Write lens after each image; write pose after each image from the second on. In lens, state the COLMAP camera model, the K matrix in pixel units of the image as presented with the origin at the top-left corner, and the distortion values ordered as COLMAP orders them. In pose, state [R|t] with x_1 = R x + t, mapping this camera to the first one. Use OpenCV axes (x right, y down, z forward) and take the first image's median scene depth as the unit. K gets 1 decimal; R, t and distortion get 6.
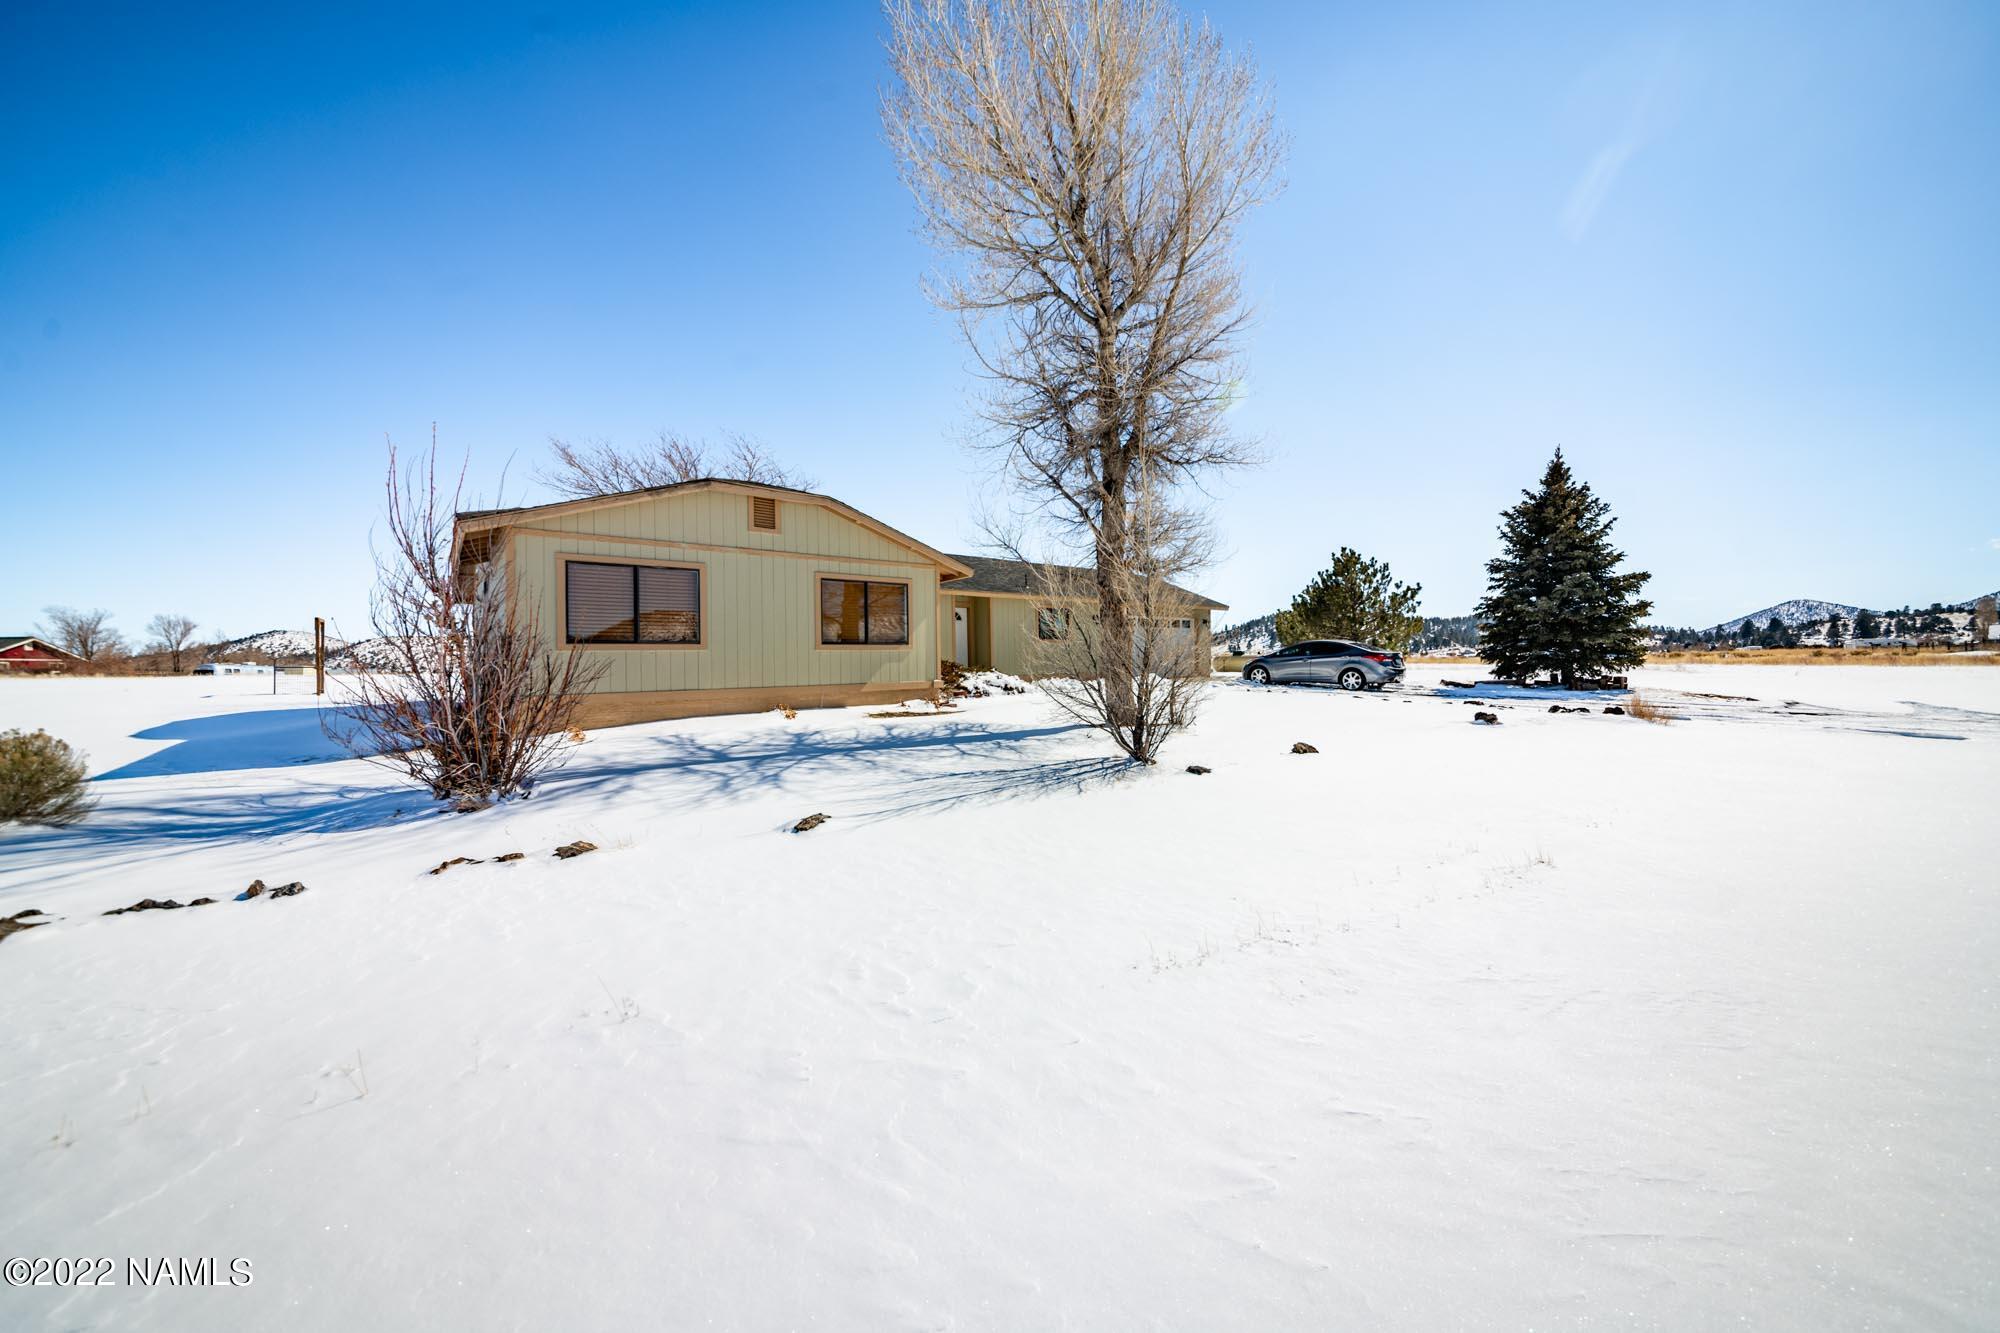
lens RADIAL K [[695.4, 0, 998.8], [0, 695.4, 665.0], [0, 0, 1]] dist [0.003093, -0.000707]
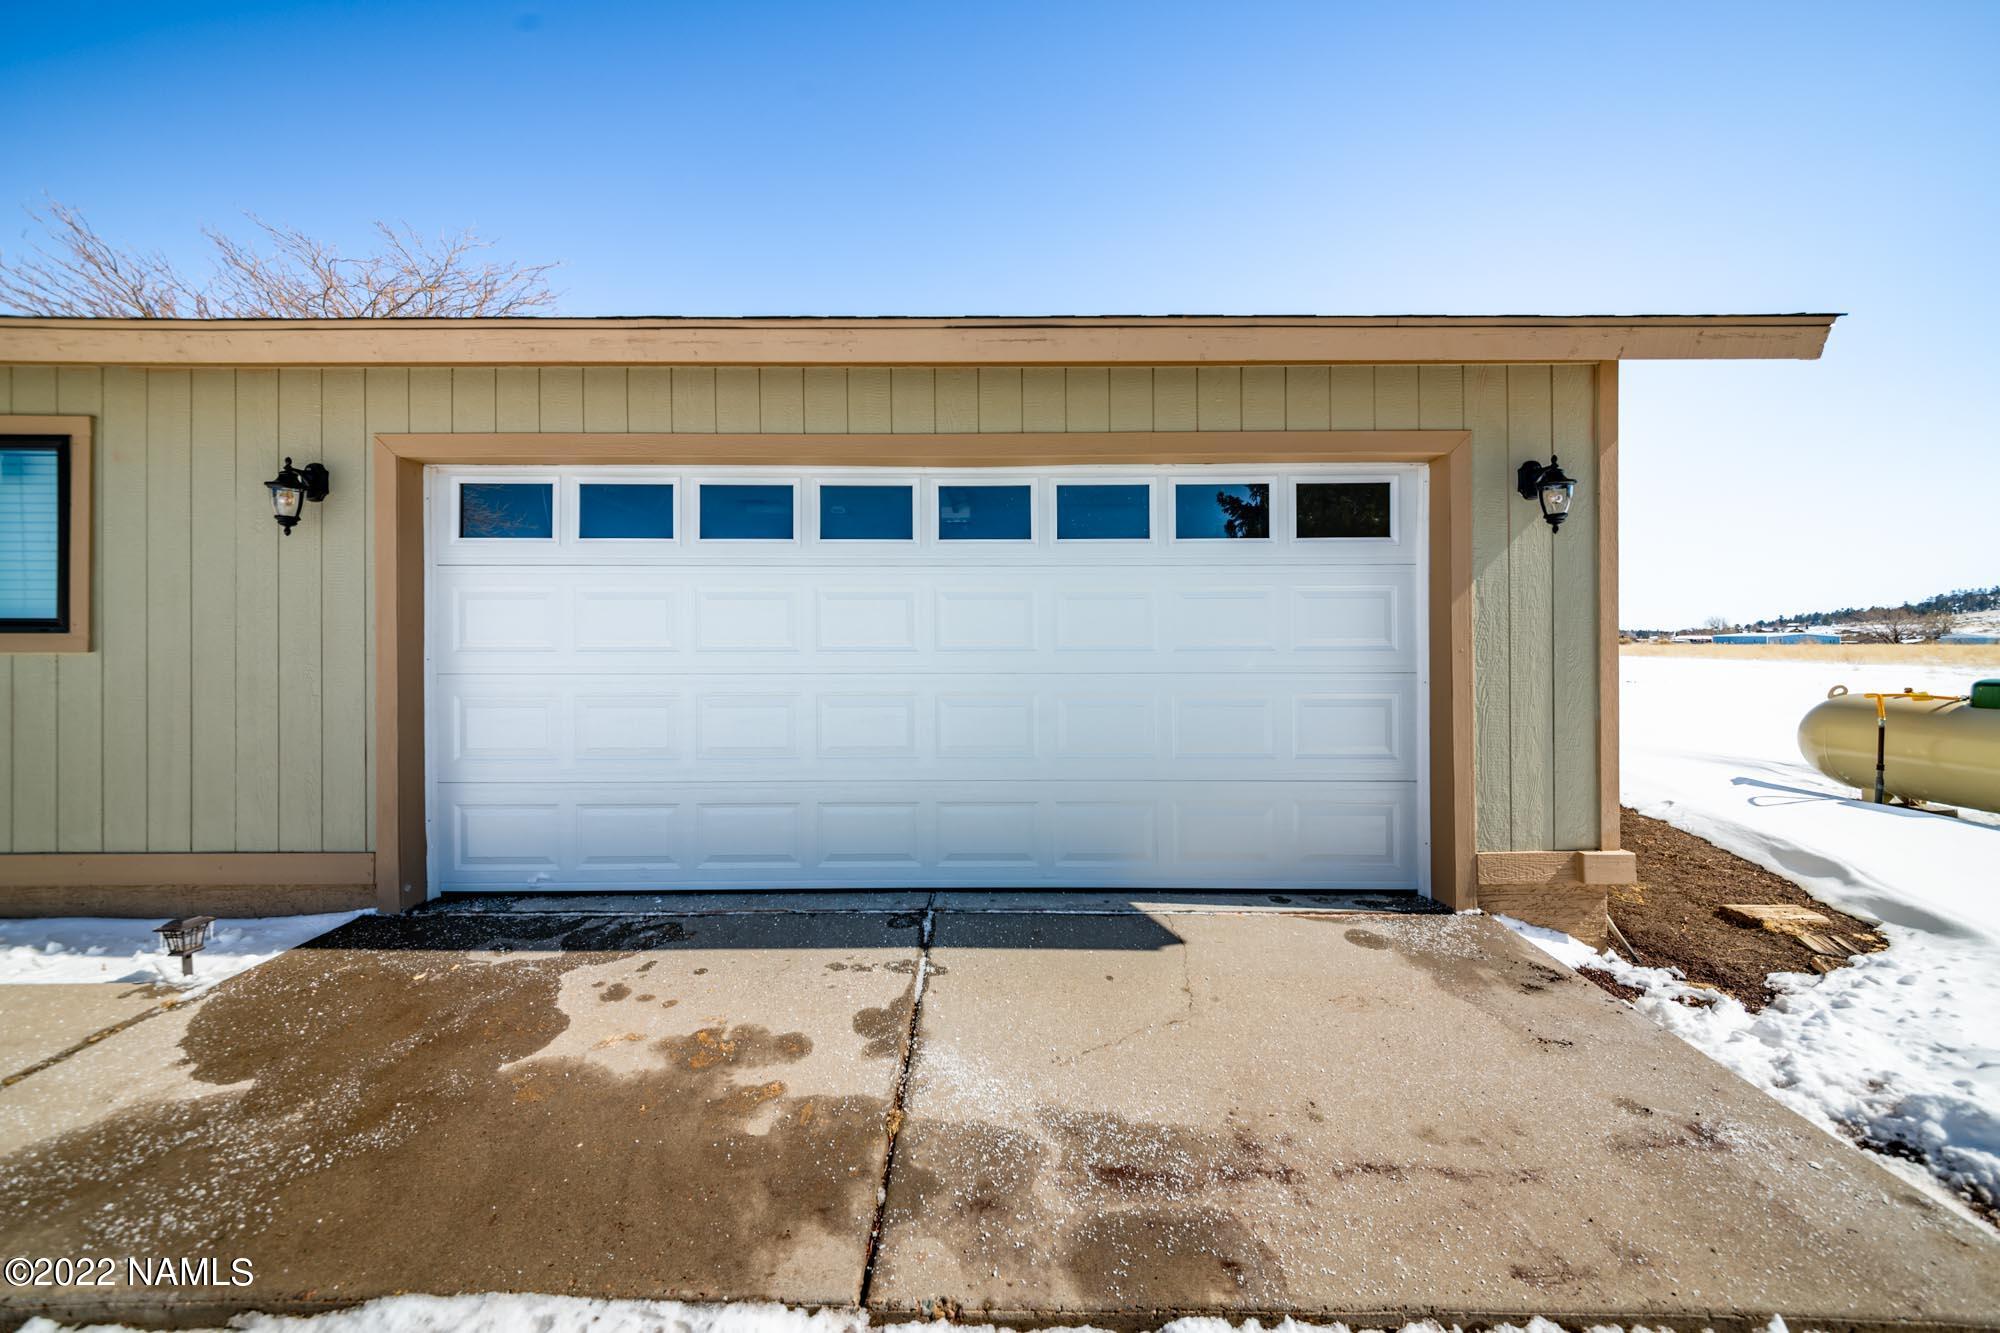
lens RADIAL K [[695.4, 0, 991.6], [0, 695.4, 628.0], [0, 0, 1]] dist [0.003093, -0.000707]
pose [[0.793060, 0.015734, -0.608940, 0.389225], [-0.016189, 0.999858, 0.004751, -0.045817], [0.608928, 0.006090, 0.793202, 1.109644]]
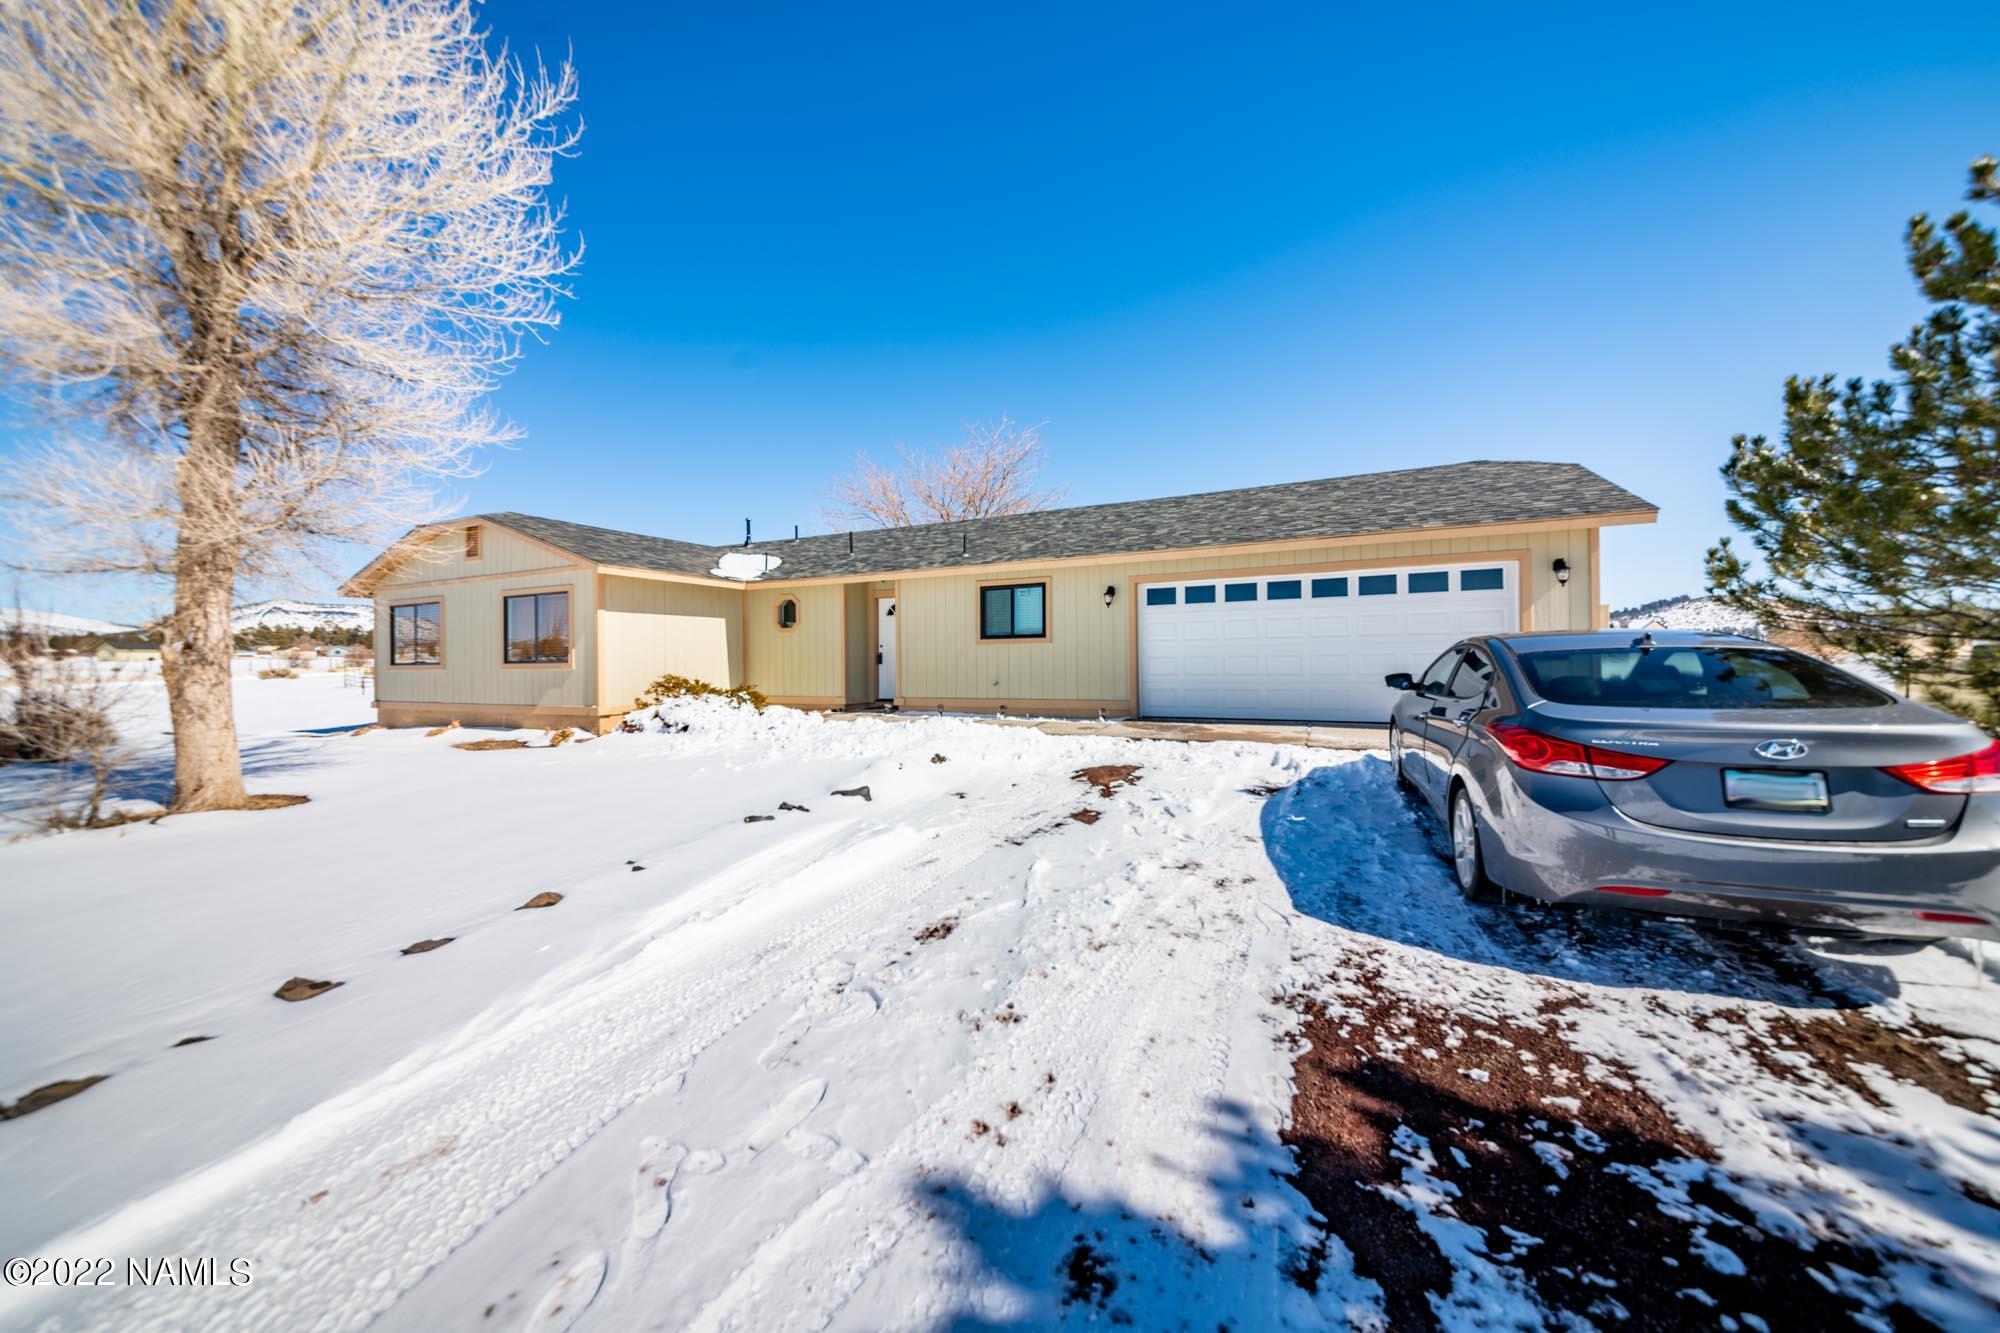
lens RADIAL K [[695.4, 0, 993.6], [0, 695.4, 649.0], [0, 0, 1]] dist [0.003093, -0.000707]
pose [[0.433577, 0.005618, -0.901099, 0.635258], [0.008821, 0.999906, 0.010479, -0.037419], [0.901073, -0.012492, 0.433487, 0.802382]]
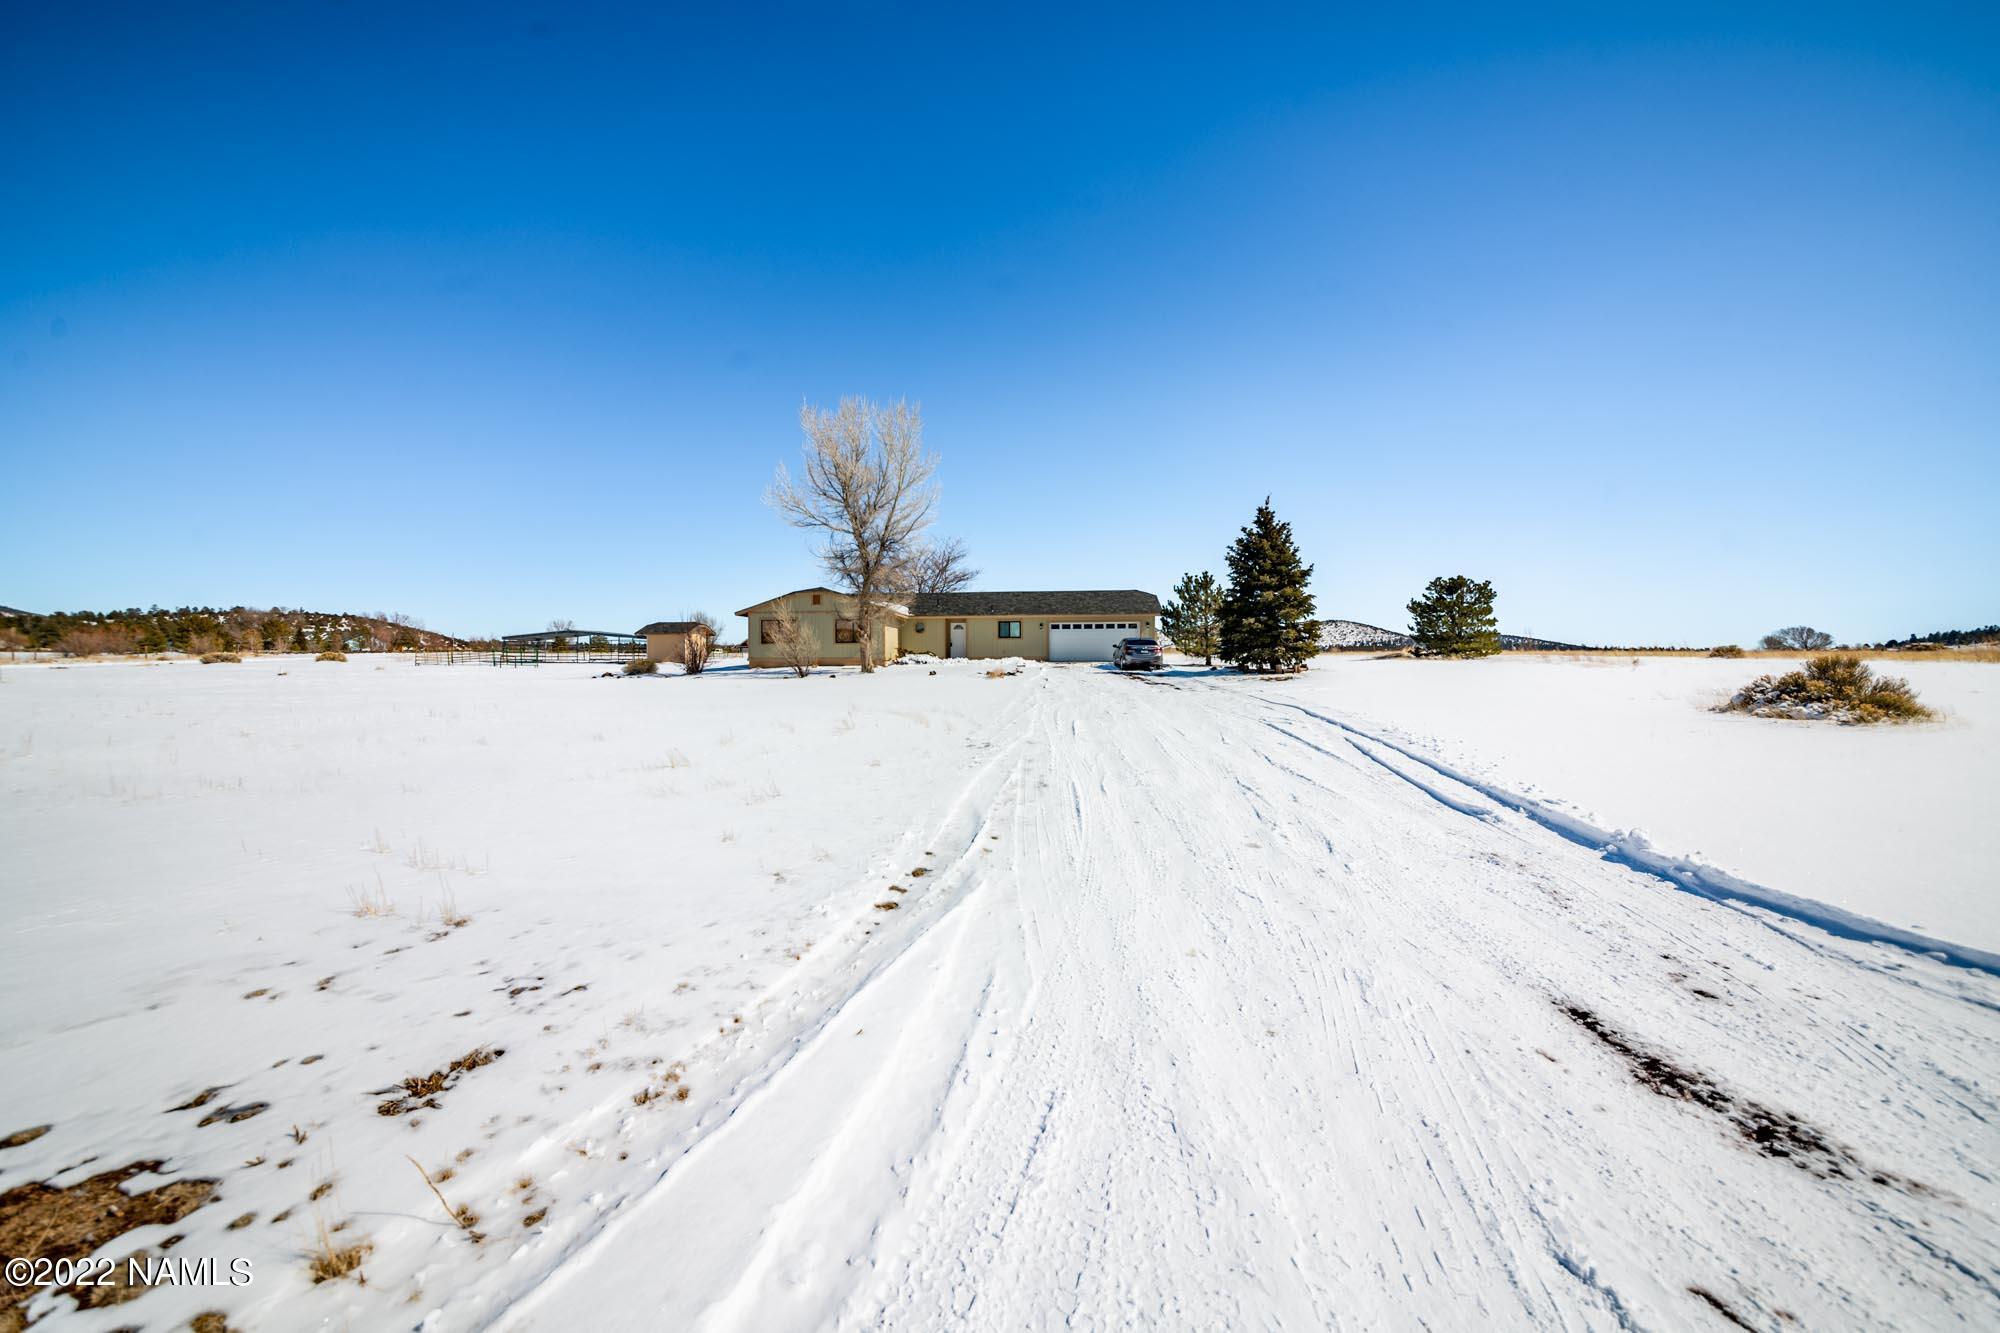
lens RADIAL K [[695.4, 0, 982.3], [0, 695.4, 662.3], [0, 0, 1]] dist [0.003093, -0.000707]
pose [[0.710381, 0.020979, -0.703504, 1.435253], [-0.010434, 0.999760, 0.019277, -0.008217], [0.703740, -0.006354, 0.710430, -0.388859]]
